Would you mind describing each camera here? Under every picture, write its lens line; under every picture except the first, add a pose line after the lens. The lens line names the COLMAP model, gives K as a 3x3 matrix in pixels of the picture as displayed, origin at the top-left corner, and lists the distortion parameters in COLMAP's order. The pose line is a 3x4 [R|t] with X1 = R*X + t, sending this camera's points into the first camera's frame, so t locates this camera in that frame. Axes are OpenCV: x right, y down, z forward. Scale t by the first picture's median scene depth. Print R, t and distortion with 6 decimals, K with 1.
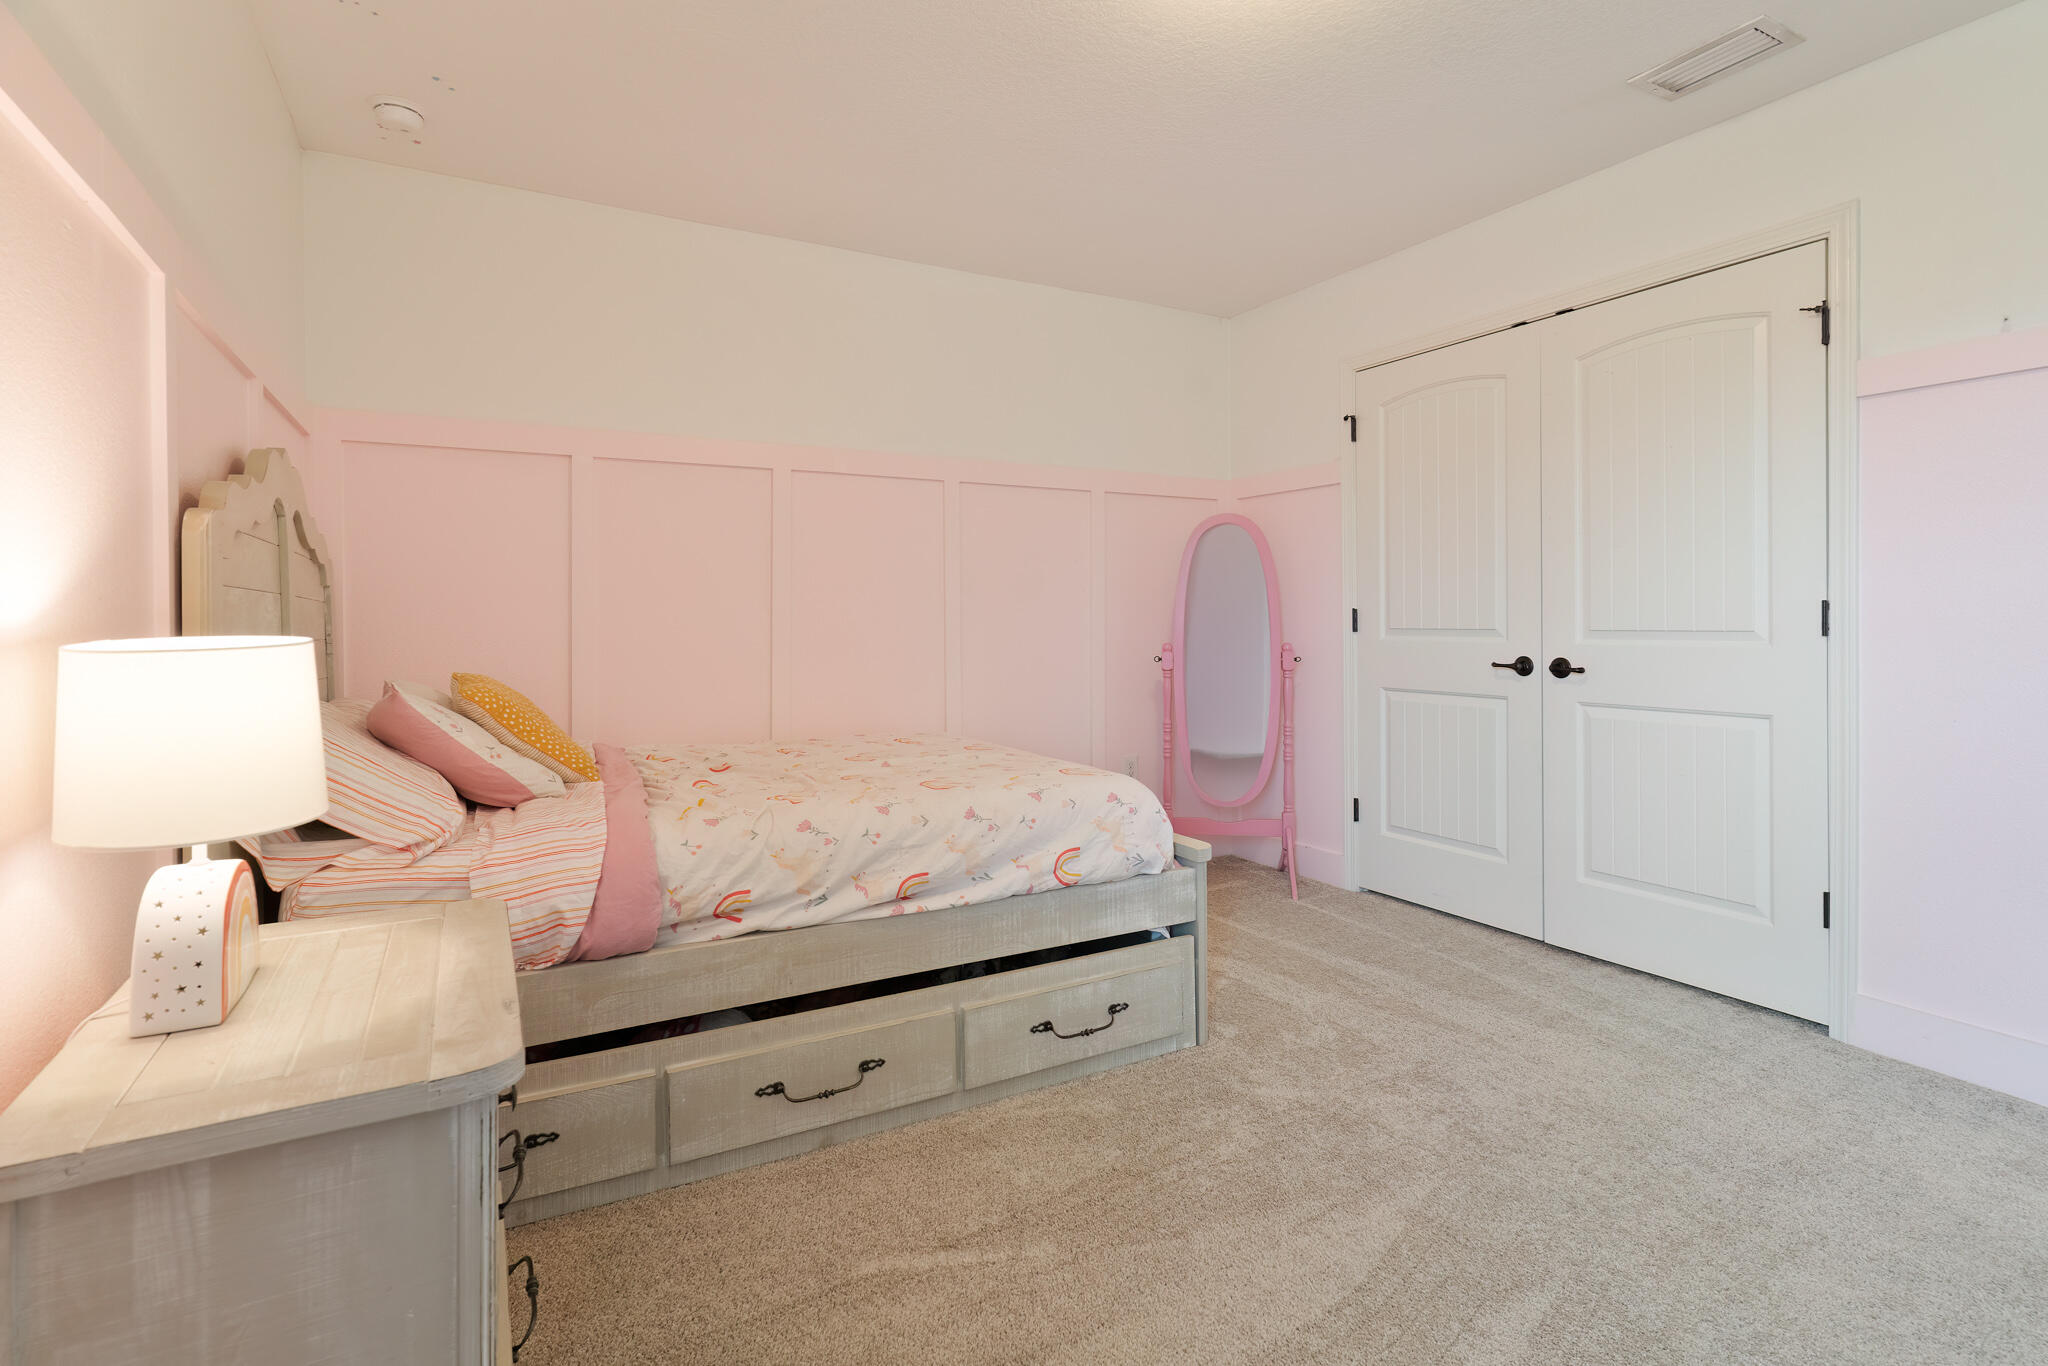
lens RADIAL K [[989.2, 0, 1017.6], [0, 989.2, 621.1], [0, 0, 1]] dist [0.002307, -0.000346]
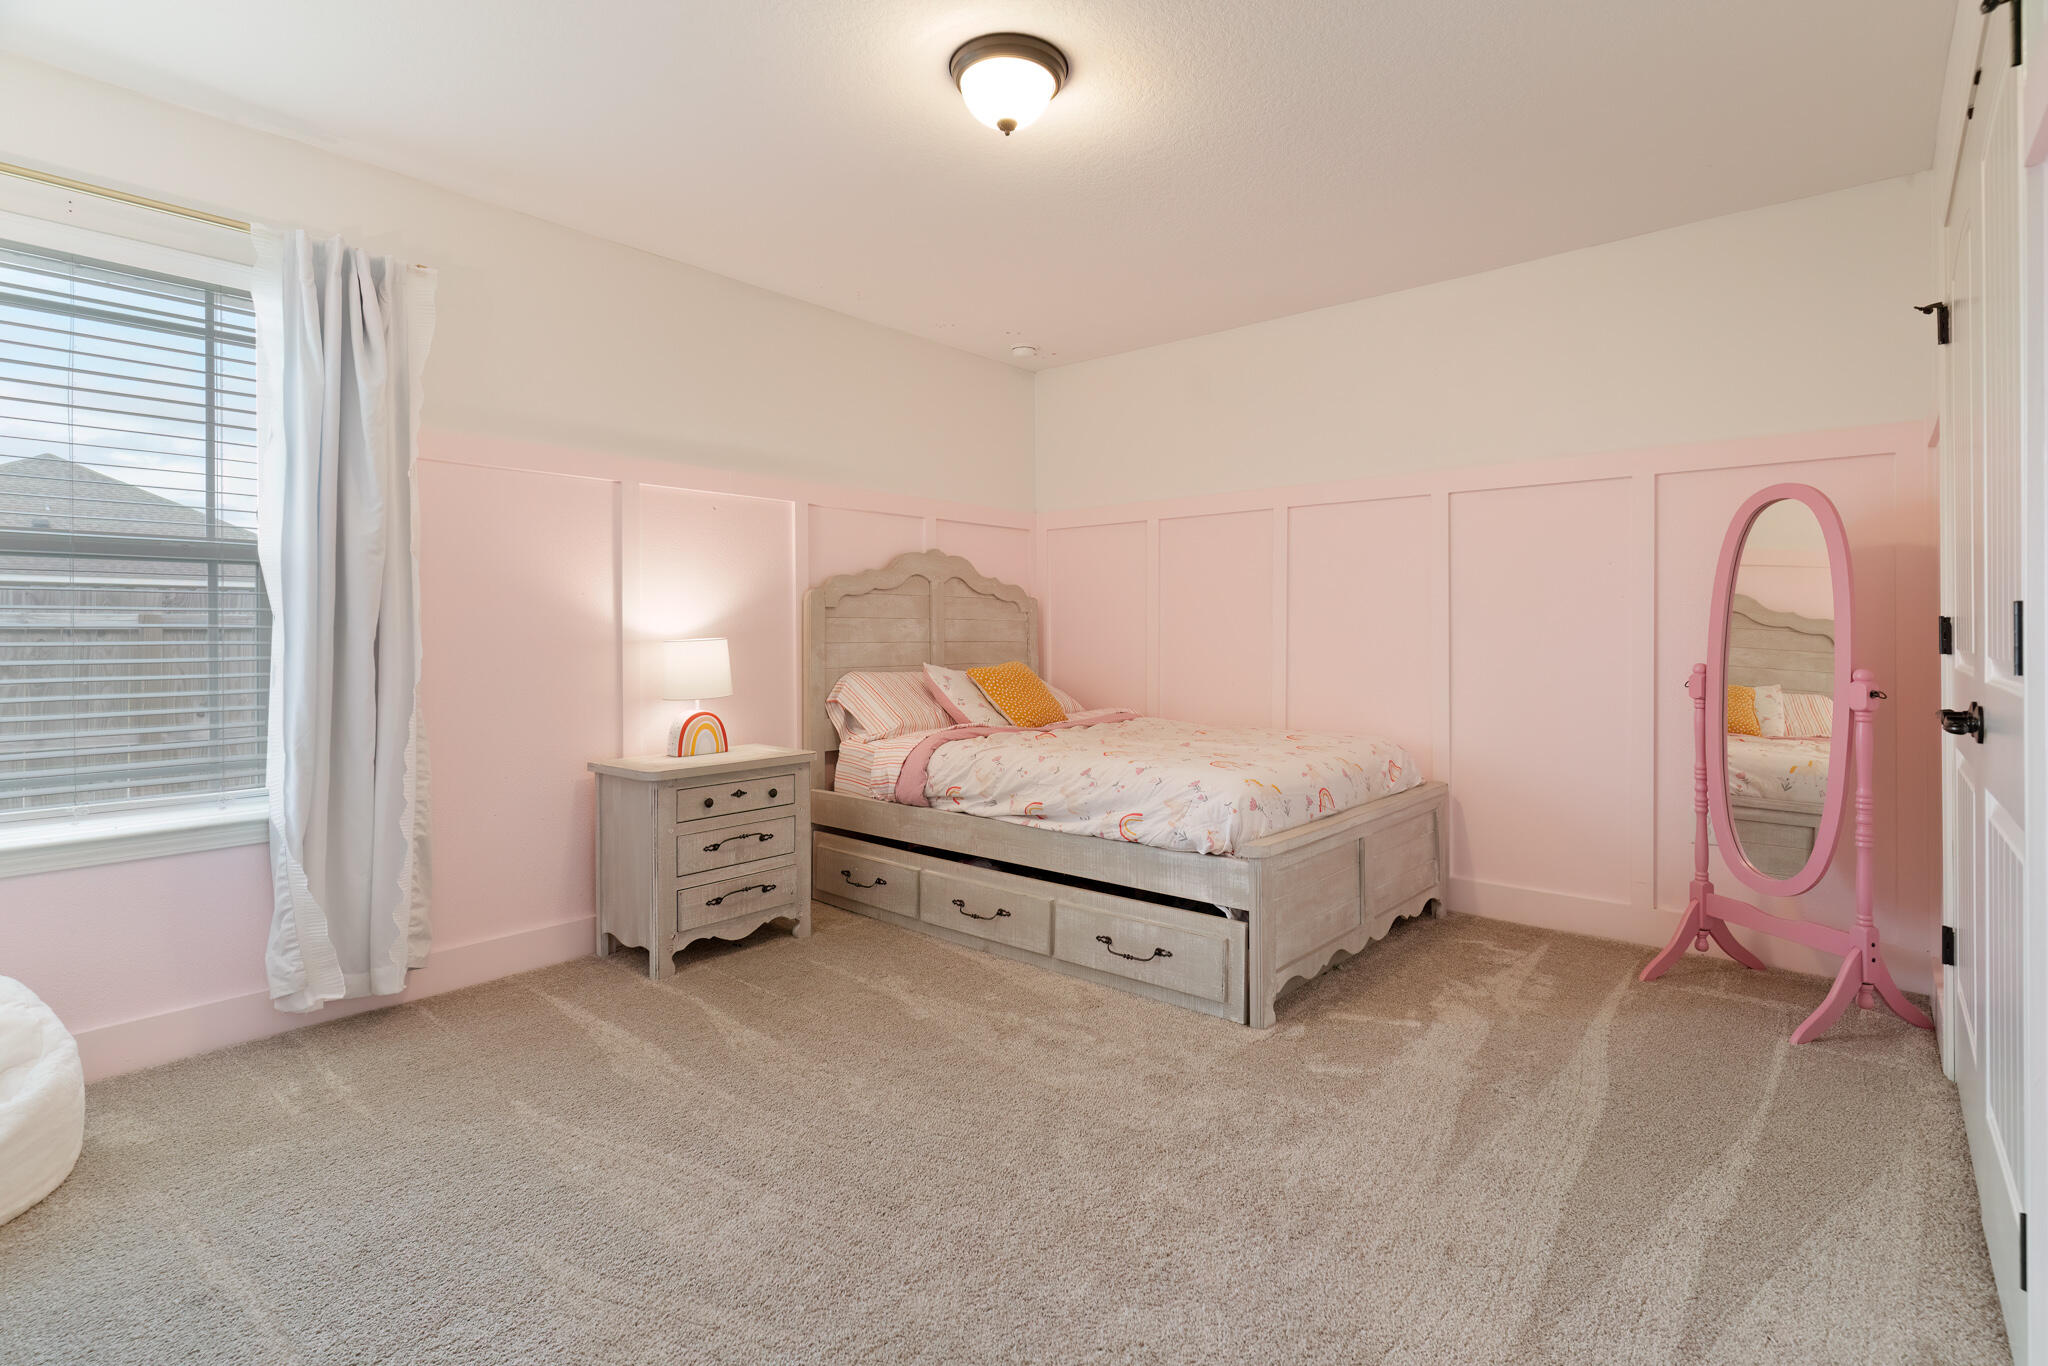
lens RADIAL K [[986.2, 0, 1023.1], [0, 986.2, 628.2], [0, 0, 1]] dist [0.002214, 0.000833]
pose [[0.355066, 0.002526, -0.934838, 1.235535], [-0.000105, 0.999996, 0.002662, -0.011157], [0.934841, -0.000847, 0.355065, 0.432489]]
